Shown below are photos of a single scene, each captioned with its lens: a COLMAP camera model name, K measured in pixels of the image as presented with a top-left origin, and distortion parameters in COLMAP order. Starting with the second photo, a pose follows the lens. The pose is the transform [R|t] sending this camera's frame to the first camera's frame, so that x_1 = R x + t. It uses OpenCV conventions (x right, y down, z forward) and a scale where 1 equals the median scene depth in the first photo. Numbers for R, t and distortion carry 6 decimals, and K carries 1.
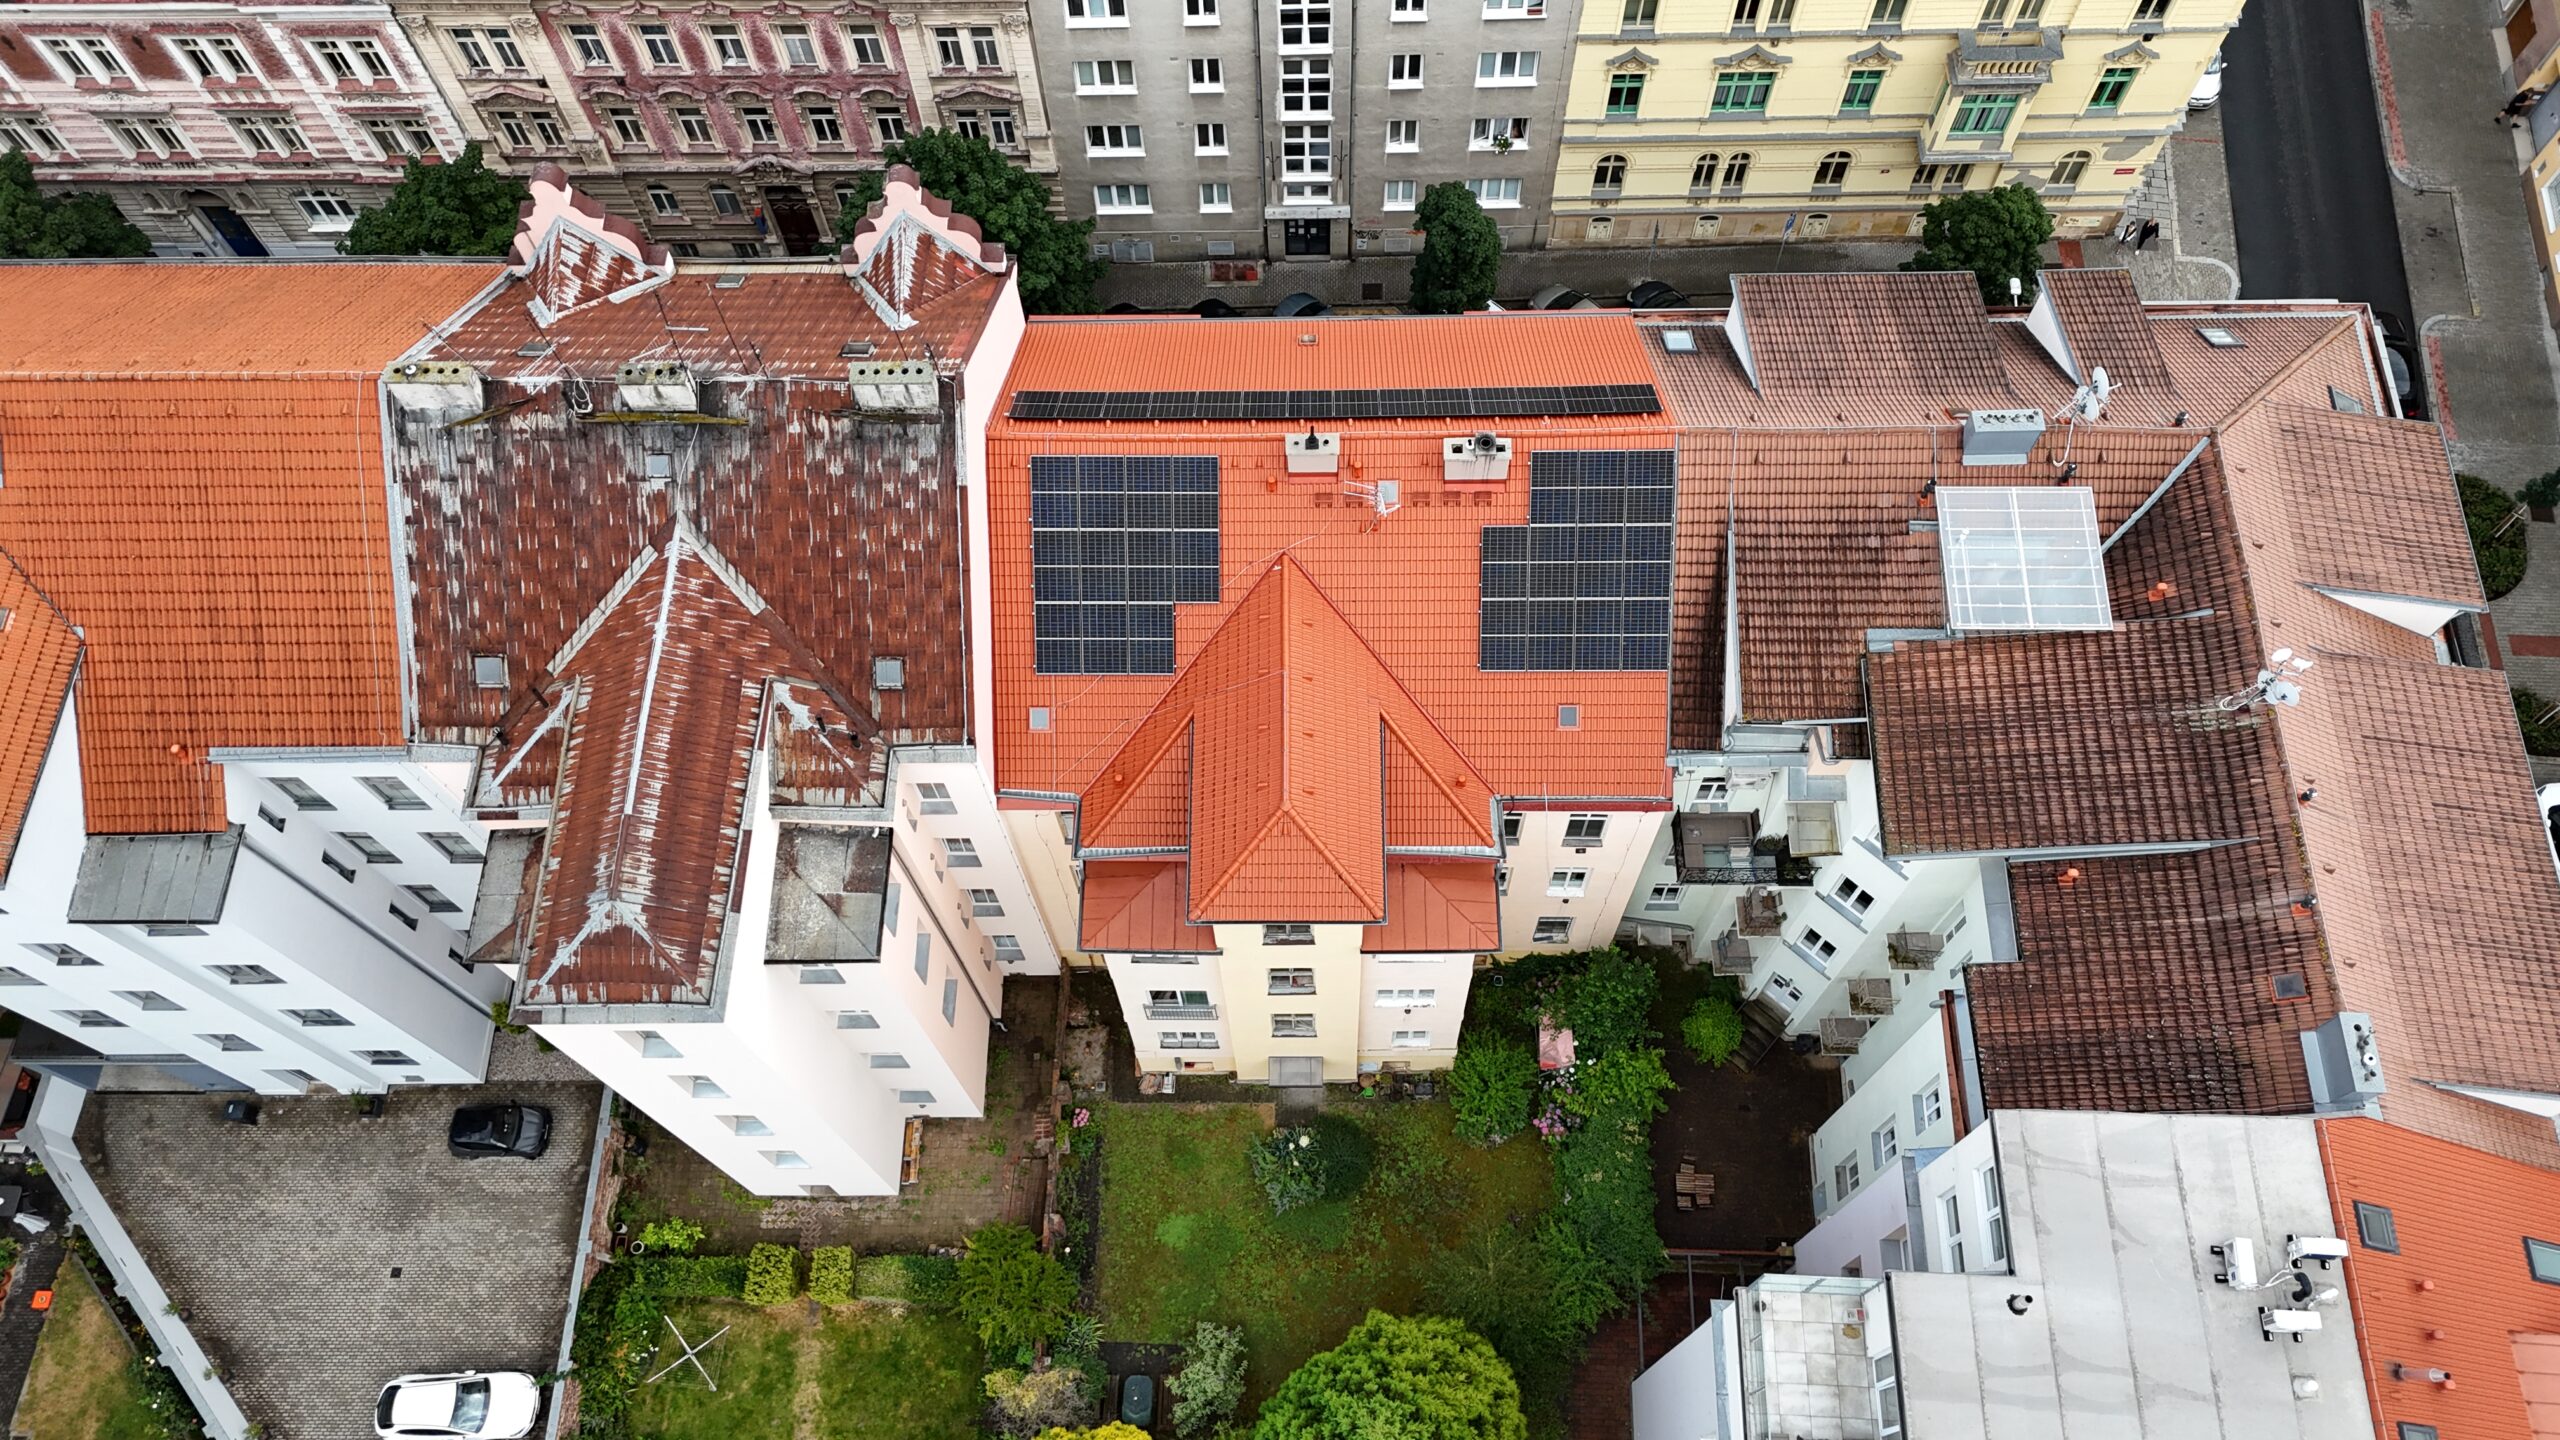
lens RADIAL K [[1867.9, 0, 1285.9], [0, 1867.9, 729.4], [0, 0, 1]] dist [0.061915, -0.045535]
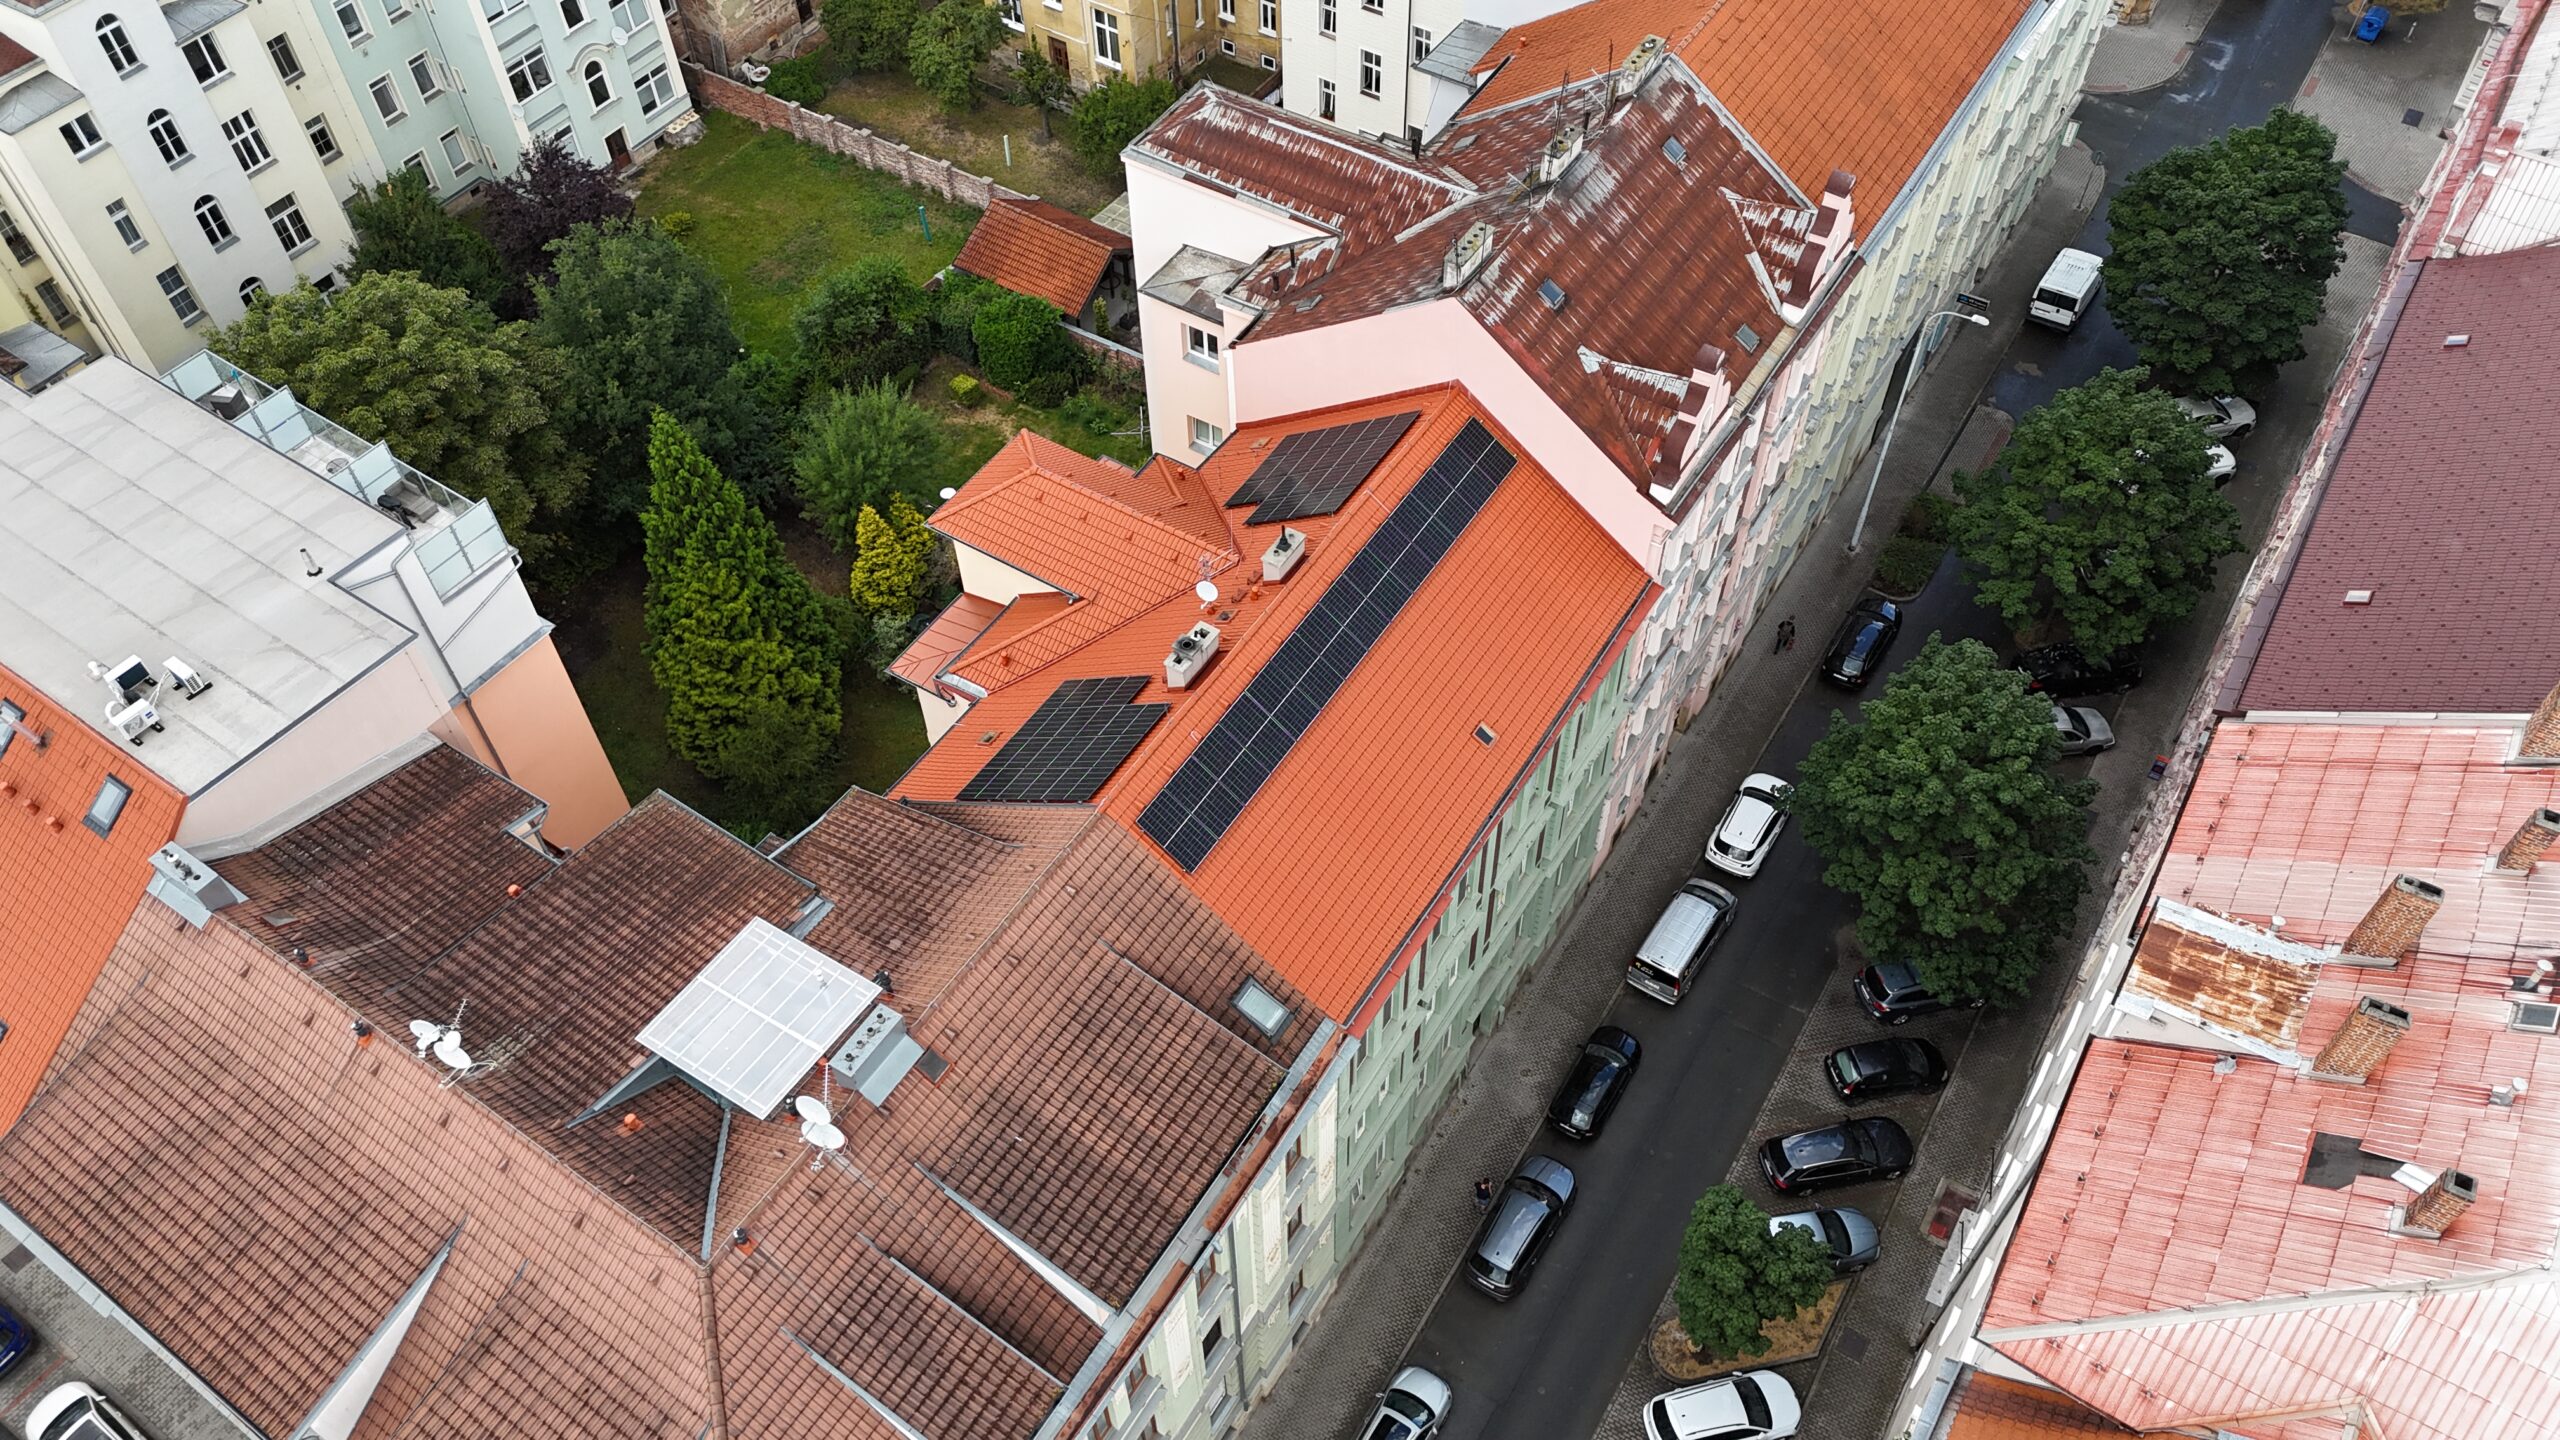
lens RADIAL K [[1867.9, 0, 1269.2], [0, 1867.9, 731.6], [0, 0, 1]] dist [0.061915, -0.045535]
pose [[-0.531792, 0.677569, -0.508034, 0.578104], [-0.752450, -0.102763, 0.650583, -0.781366], [0.388608, 0.728245, 0.564485, 0.449831]]
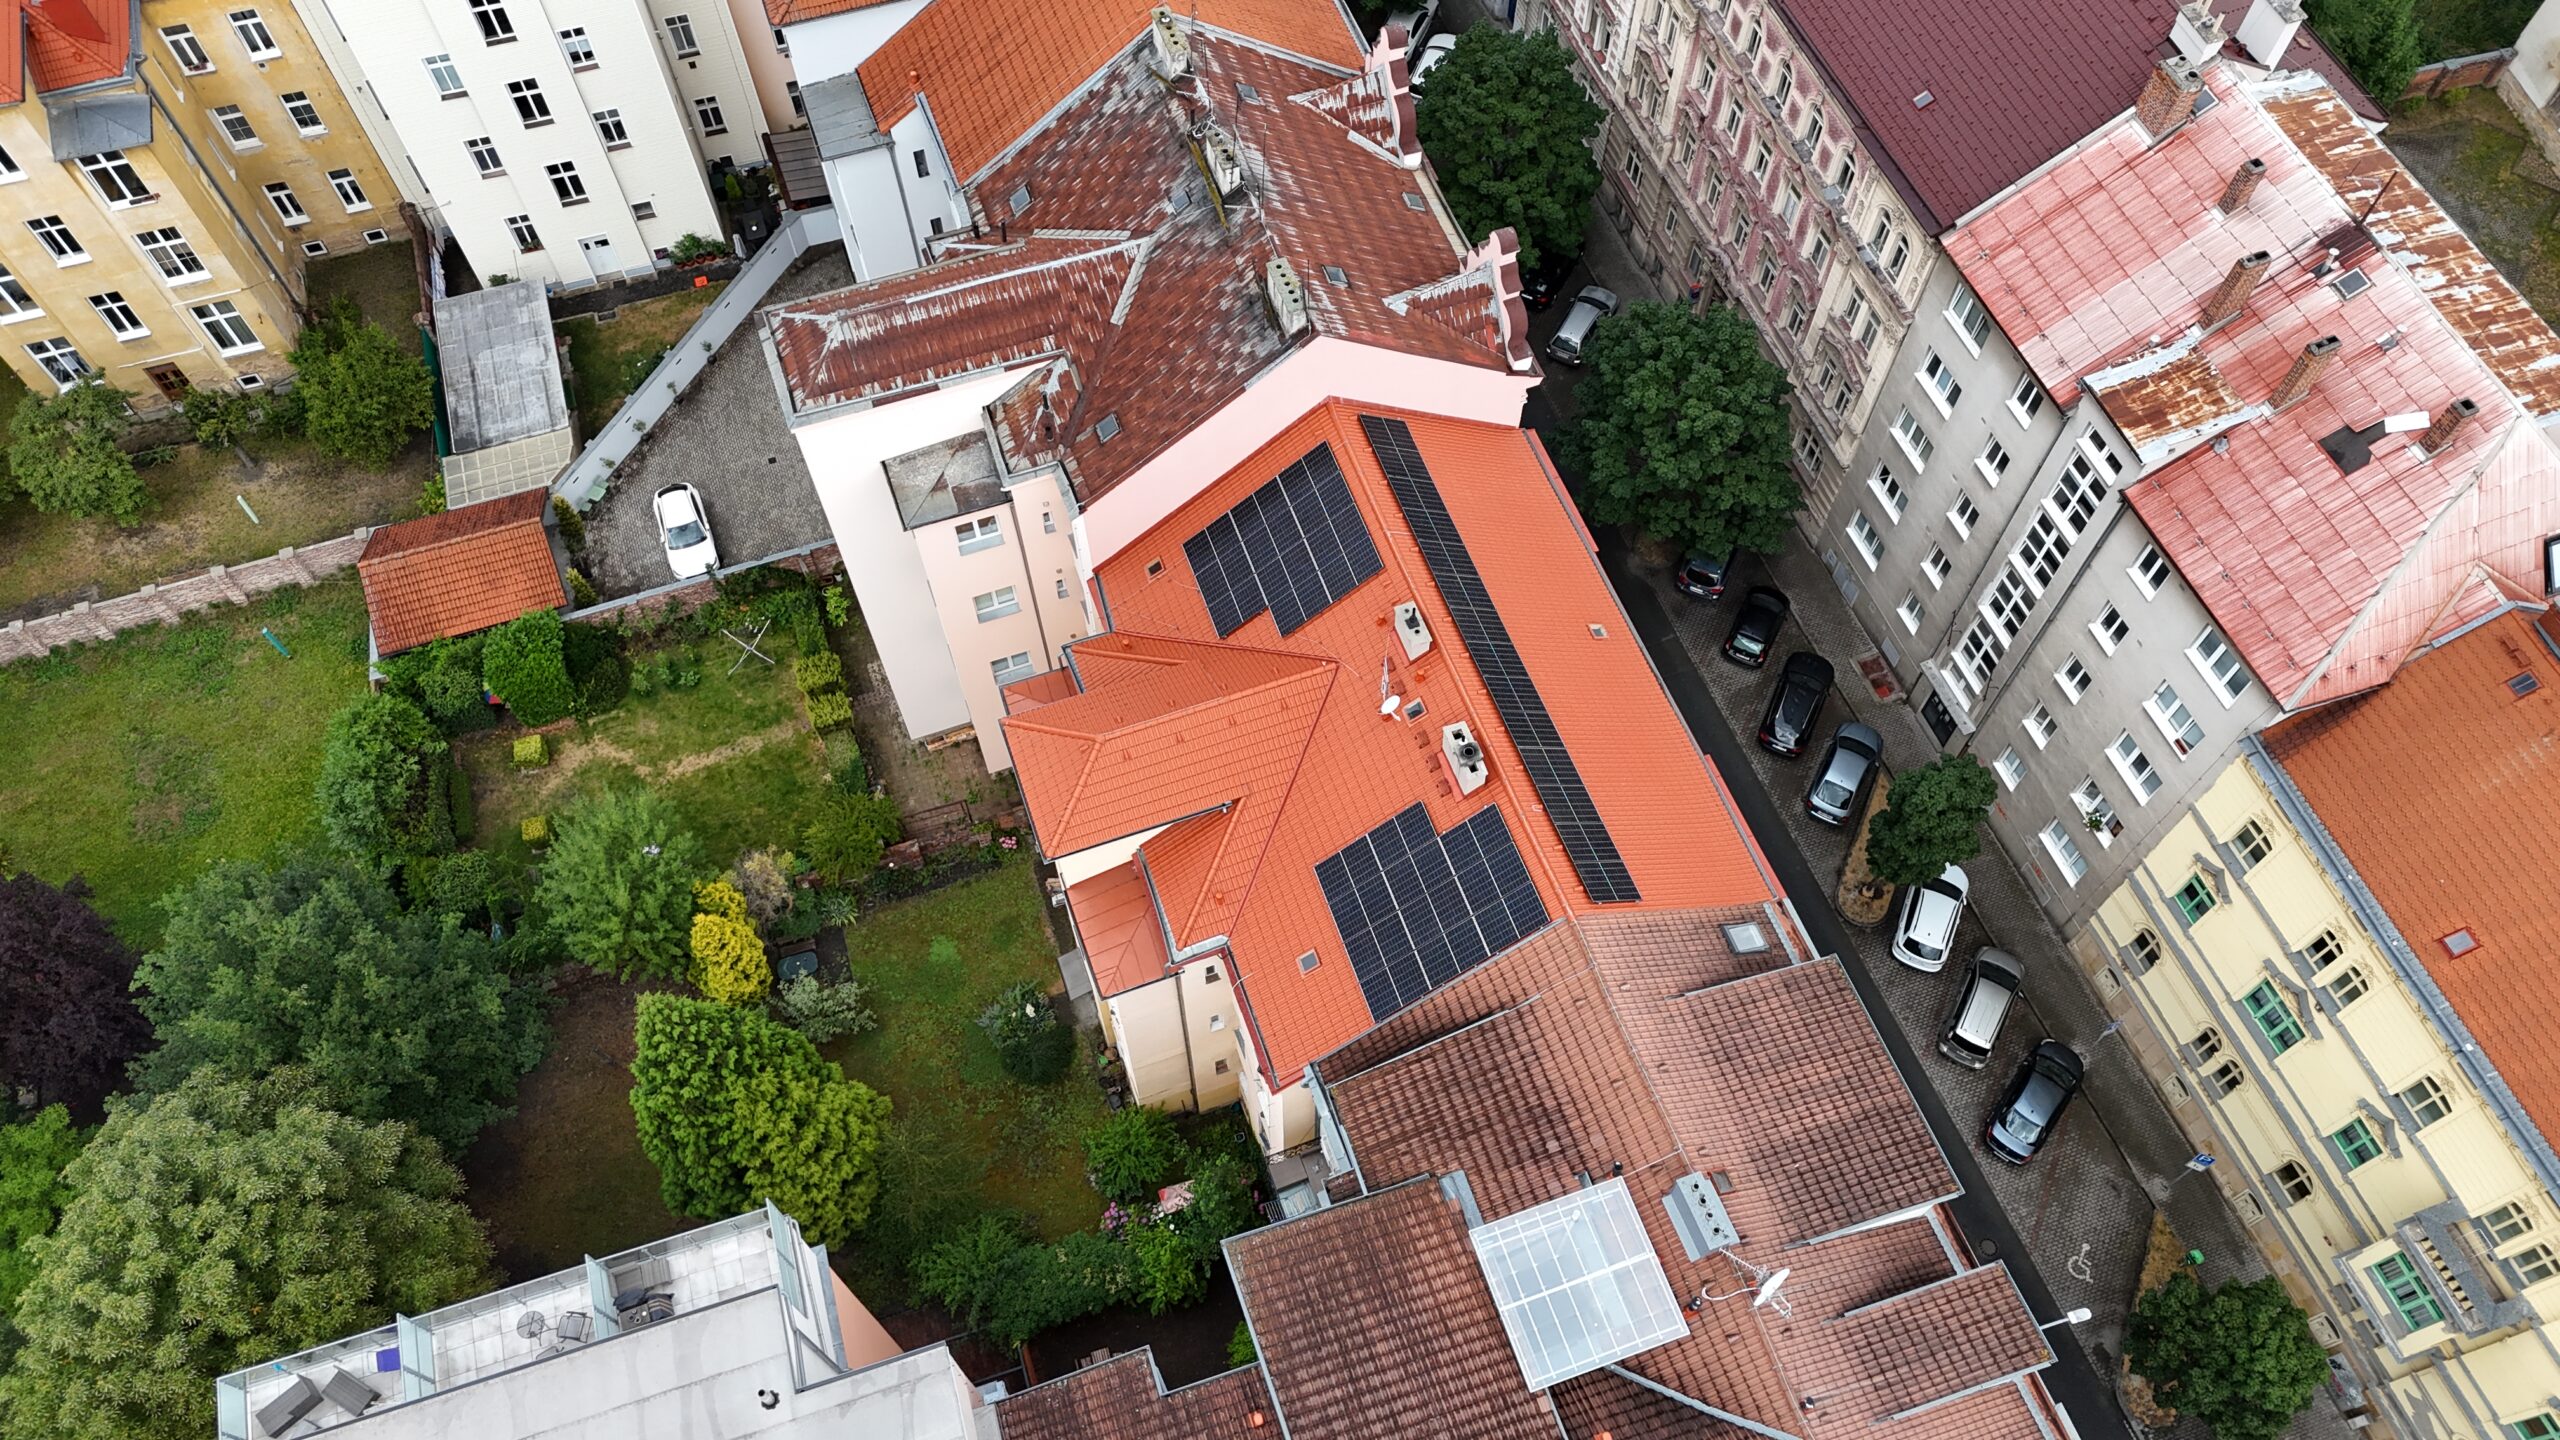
lens RADIAL K [[1867.9, 0, 1278.1], [0, 1867.9, 731.9], [0, 0, 1]] dist [0.061915, -0.045535]
pose [[0.340606, 0.830348, -0.441033, 0.485611], [-0.849565, 0.472758, 0.233966, -0.290094], [0.402775, 0.294996, 0.866458, 0.039808]]
